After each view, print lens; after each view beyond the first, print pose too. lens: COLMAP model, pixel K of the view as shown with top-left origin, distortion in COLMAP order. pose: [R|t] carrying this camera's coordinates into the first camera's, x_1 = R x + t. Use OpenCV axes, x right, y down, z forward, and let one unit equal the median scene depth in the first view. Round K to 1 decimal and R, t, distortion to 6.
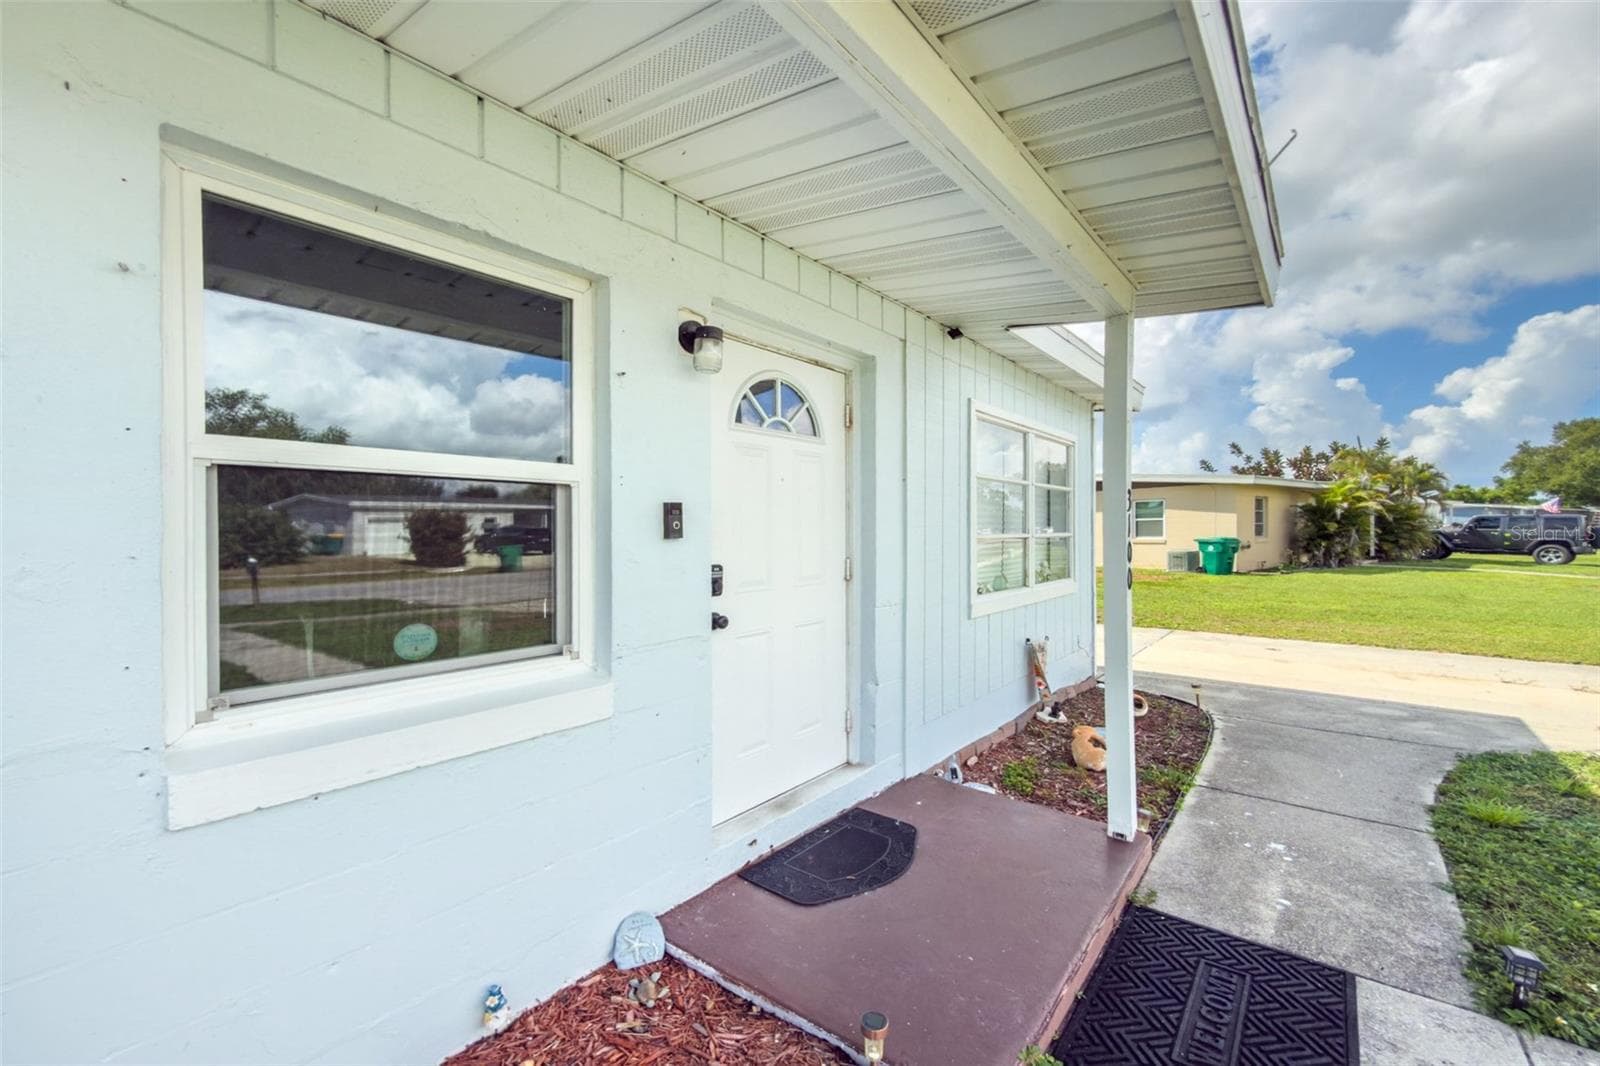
lens RADIAL K [[654.0, 0, 801.5], [0, 654.0, 560.8], [0, 0, 1]] dist [0.005546, -0.001329]
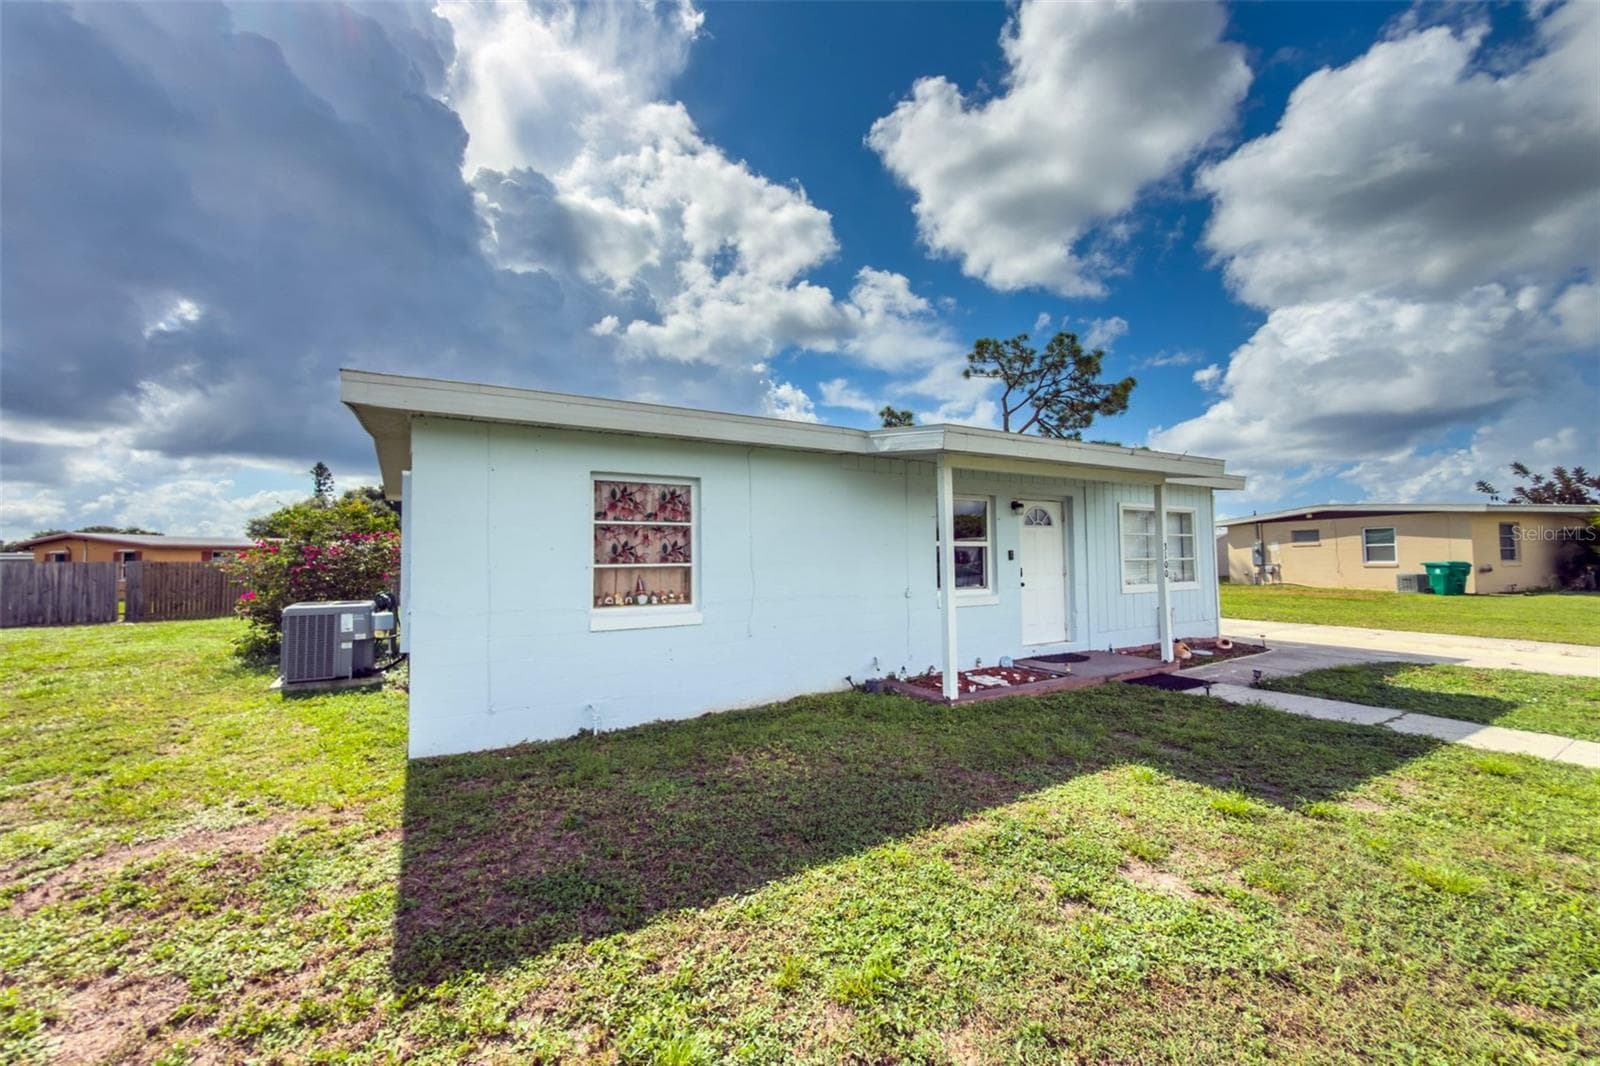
lens RADIAL K [[654.0, 0, 783.6], [0, 654.0, 540.0], [0, 0, 1]] dist [0.005546, -0.001329]
pose [[0.936546, -0.011871, -0.350345, -0.012452], [-0.012633, 0.997634, -0.067575, 0.015272], [0.350318, 0.067713, 0.934180, -0.371584]]
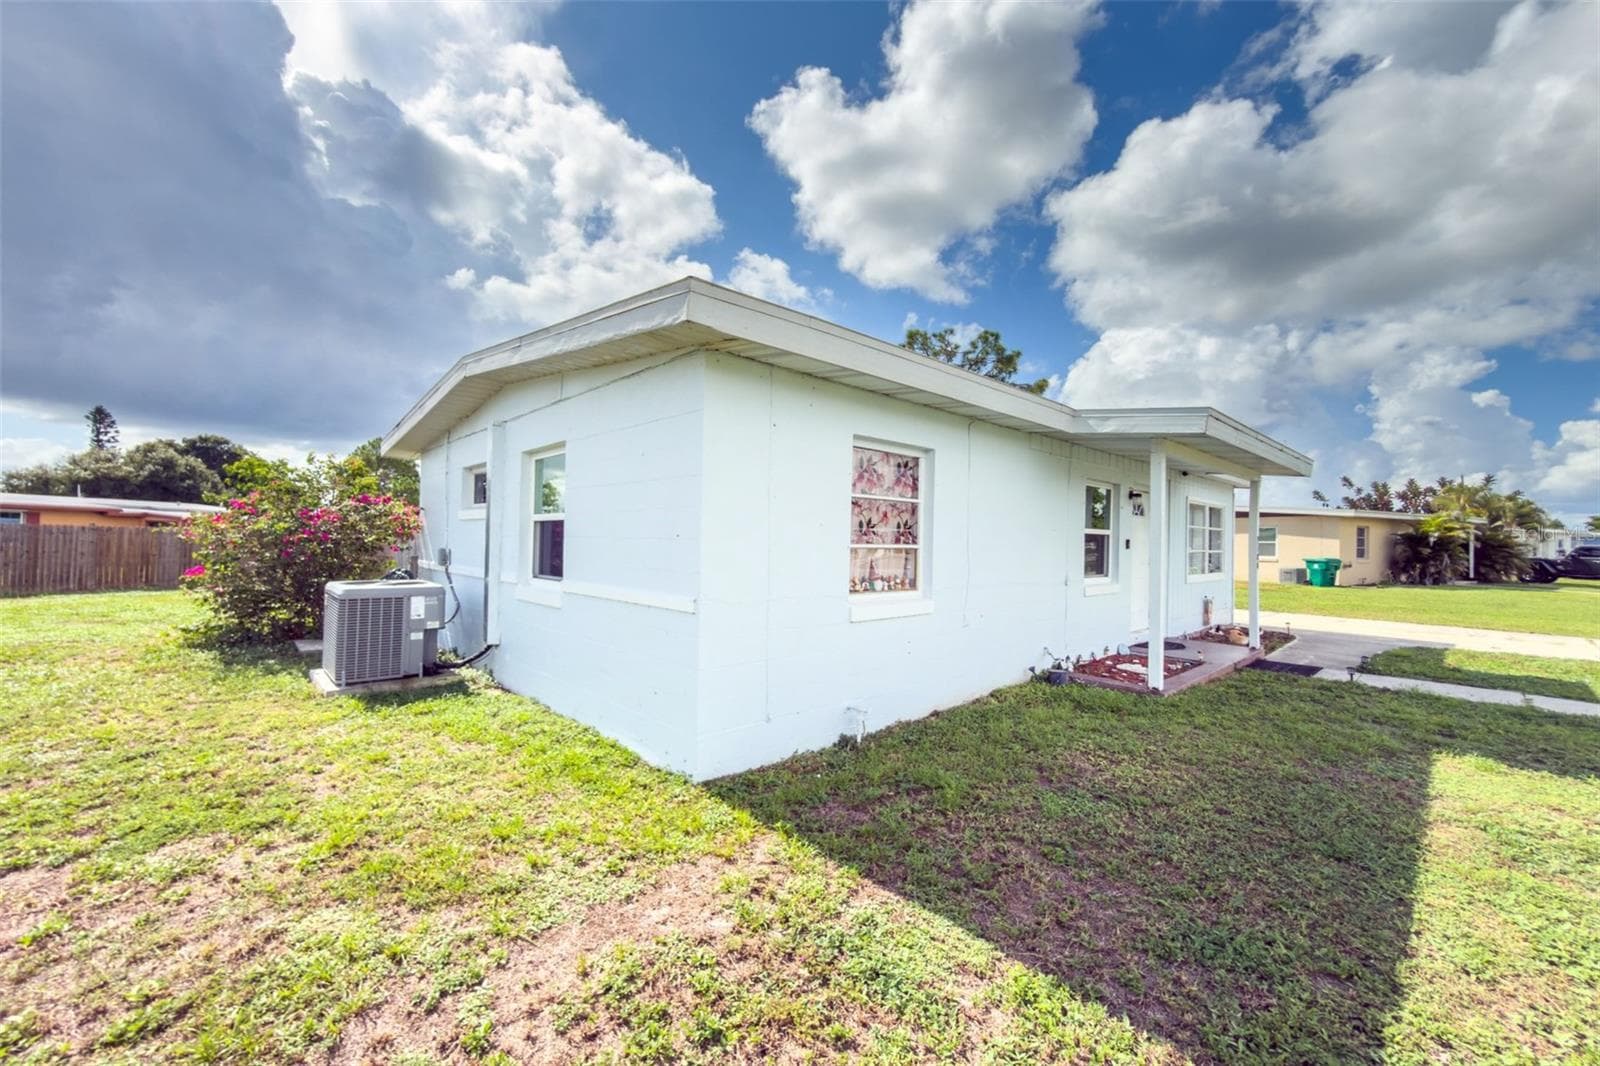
lens RADIAL K [[654.0, 0, 783.3], [0, 654.0, 535.2], [0, 0, 1]] dist [0.005546, -0.001329]
pose [[0.988772, 0.023196, -0.147621, -0.195088], [-0.031223, 0.998144, -0.052289, 0.018311], [0.146134, 0.056311, 0.987661, -0.379647]]
